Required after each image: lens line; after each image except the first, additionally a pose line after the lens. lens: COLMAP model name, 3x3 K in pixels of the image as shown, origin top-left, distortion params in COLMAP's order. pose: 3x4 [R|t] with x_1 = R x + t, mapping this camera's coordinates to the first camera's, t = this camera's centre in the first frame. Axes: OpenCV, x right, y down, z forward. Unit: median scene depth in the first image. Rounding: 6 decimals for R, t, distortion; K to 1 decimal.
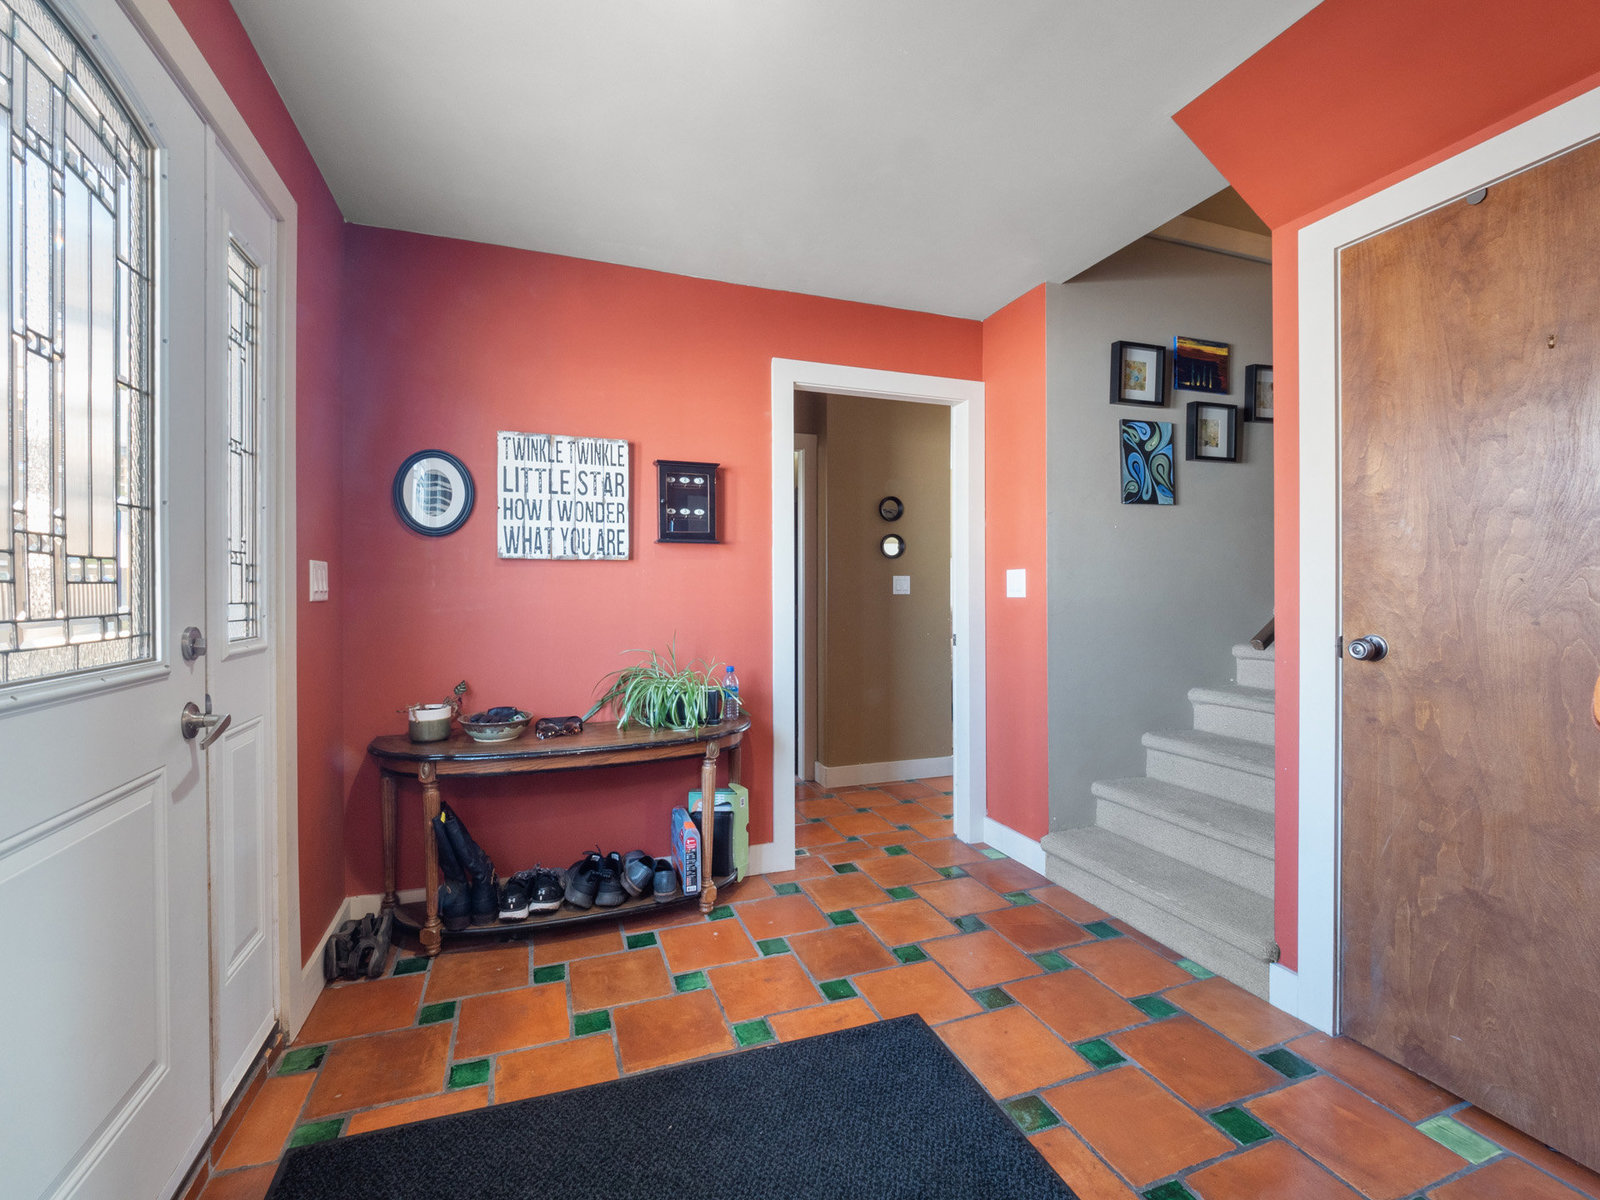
lens RADIAL K [[687.0, 0, 805.8], [0, 687.0, 591.5], [0, 0, 1]] dist [0.000173, -0.005070]
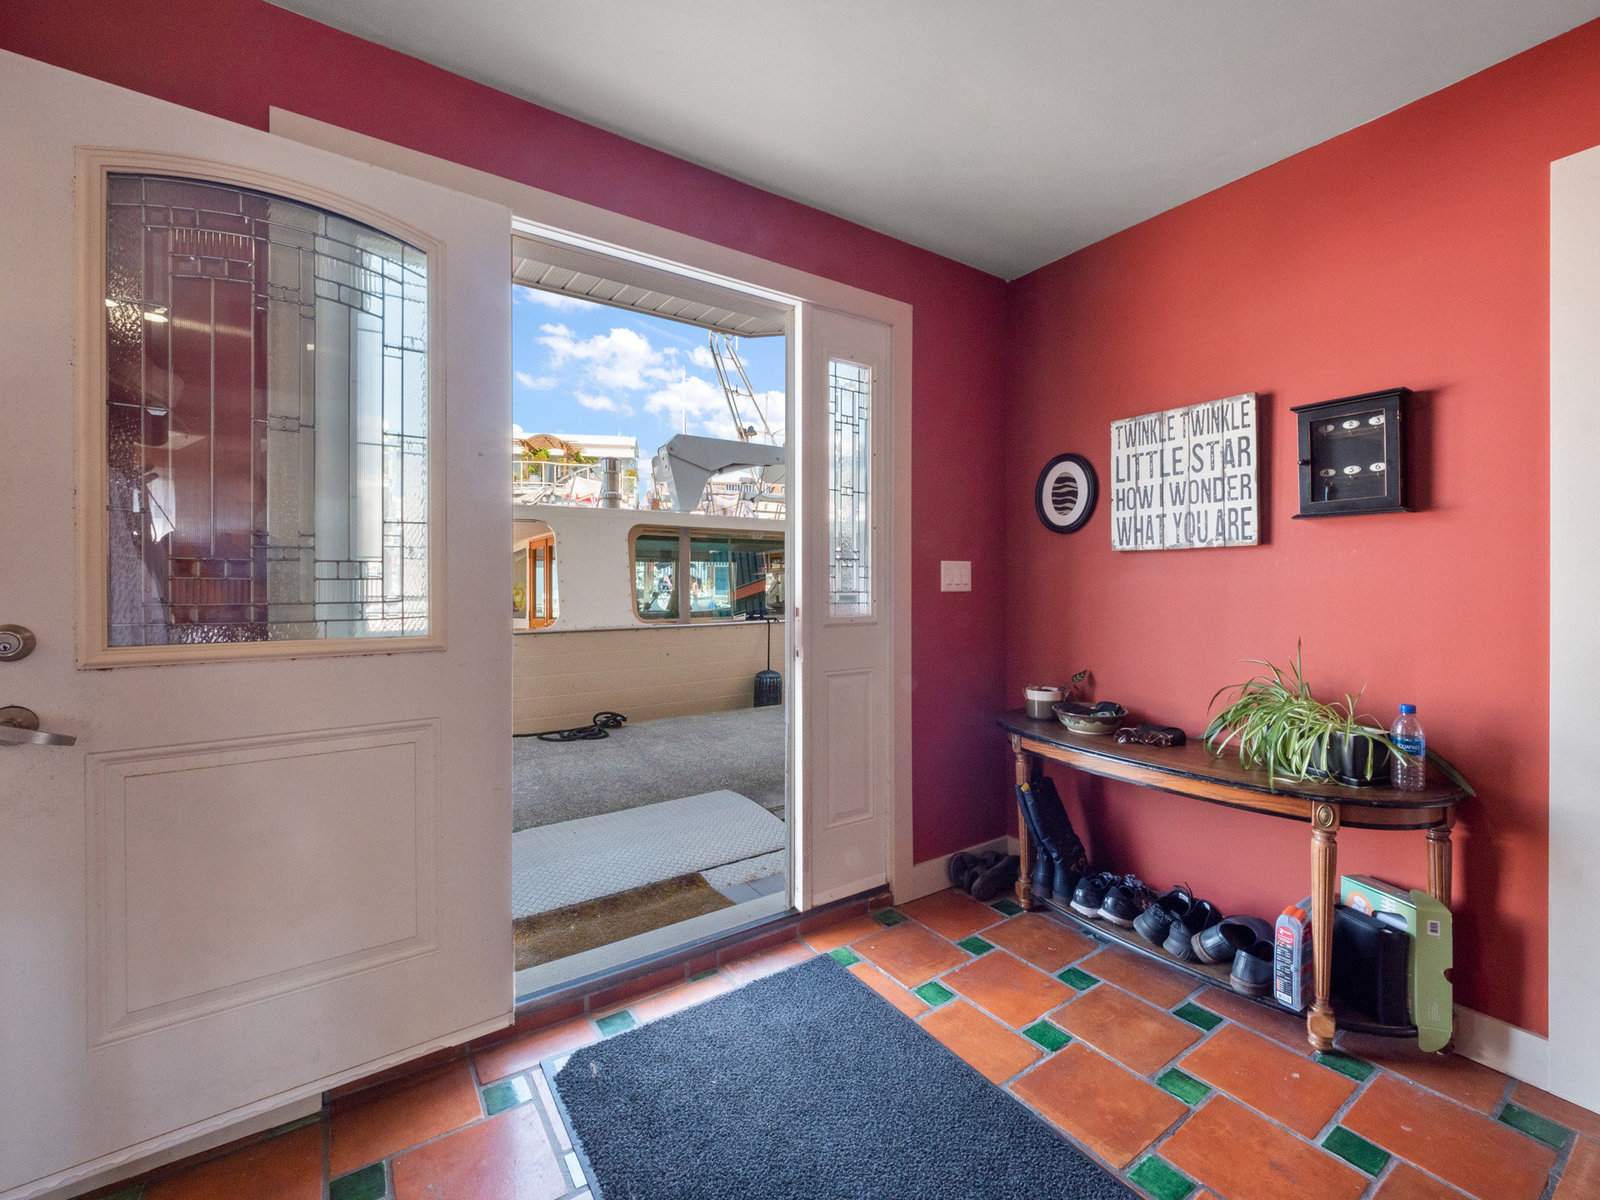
lens RADIAL K [[687.0, 0, 805.8], [0, 687.0, 591.5], [0, 0, 1]] dist [0.000173, -0.005070]
pose [[0.243288, 0.010922, -0.969893, 0.389312], [-0.002267, 0.999940, 0.010692, -0.000419], [0.969952, -0.000403, 0.243298, 0.324971]]
